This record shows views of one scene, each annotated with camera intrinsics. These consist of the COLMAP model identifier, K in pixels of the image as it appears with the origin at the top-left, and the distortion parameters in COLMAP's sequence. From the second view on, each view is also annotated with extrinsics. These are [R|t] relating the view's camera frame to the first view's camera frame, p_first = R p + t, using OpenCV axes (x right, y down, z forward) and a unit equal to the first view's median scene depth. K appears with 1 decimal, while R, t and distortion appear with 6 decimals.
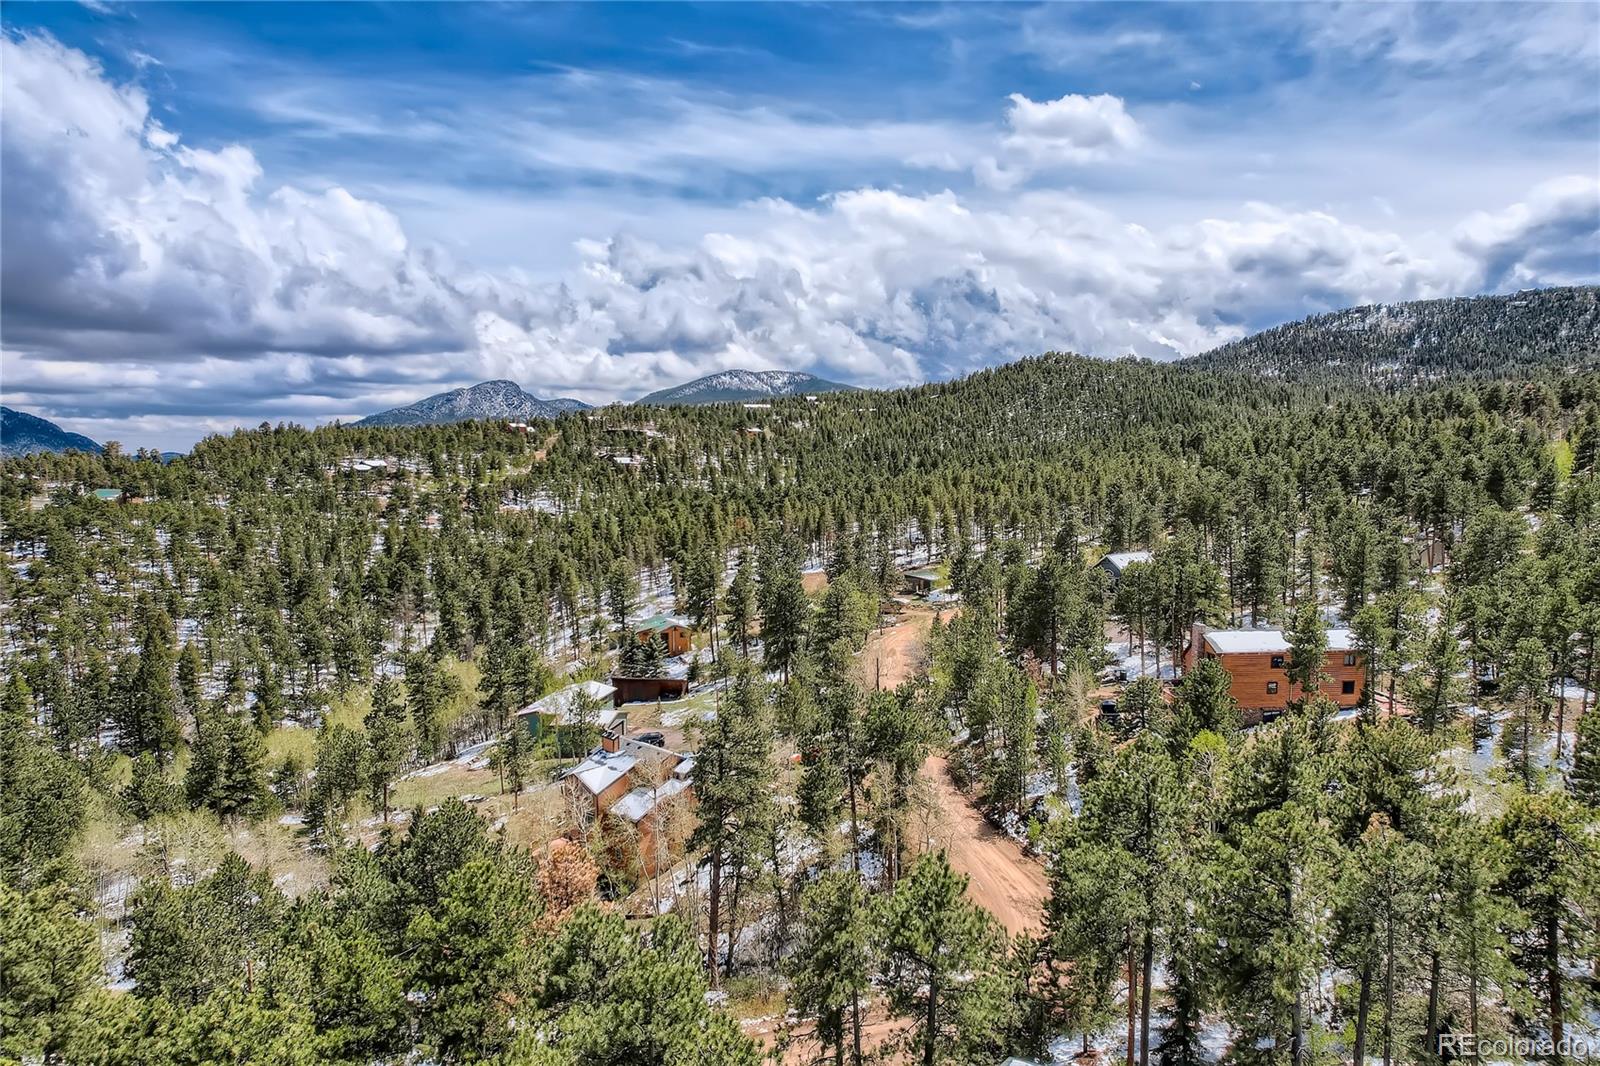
lens RADIAL K [[1034.4, 0, 805.4], [0, 1034.4, 536.5], [0, 0, 1]] dist [-0.053688, 0.056611]
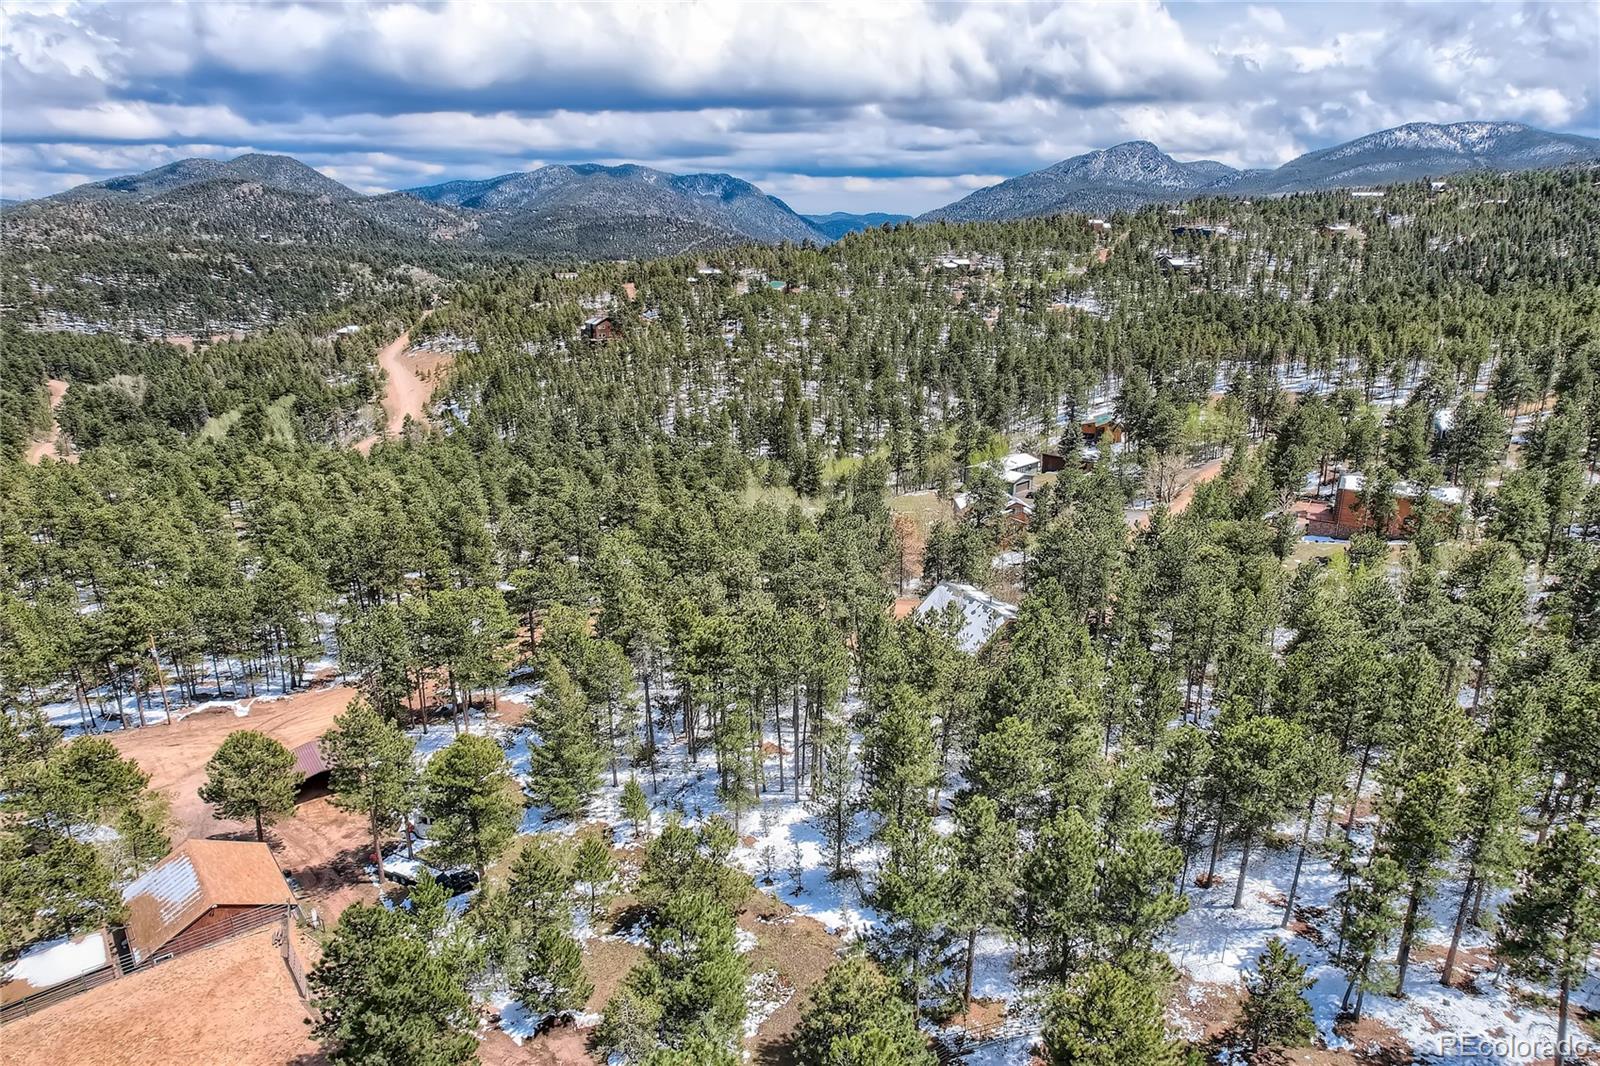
lens RADIAL K [[1034.4, 0, 808.9], [0, 1034.4, 542.7], [0, 0, 1]] dist [-0.053688, 0.056611]
pose [[0.829564, 0.175514, -0.530112, 0.241709], [-0.049405, 0.968667, 0.243401, -0.057323], [0.556222, -0.175727, 0.812242, -0.291883]]
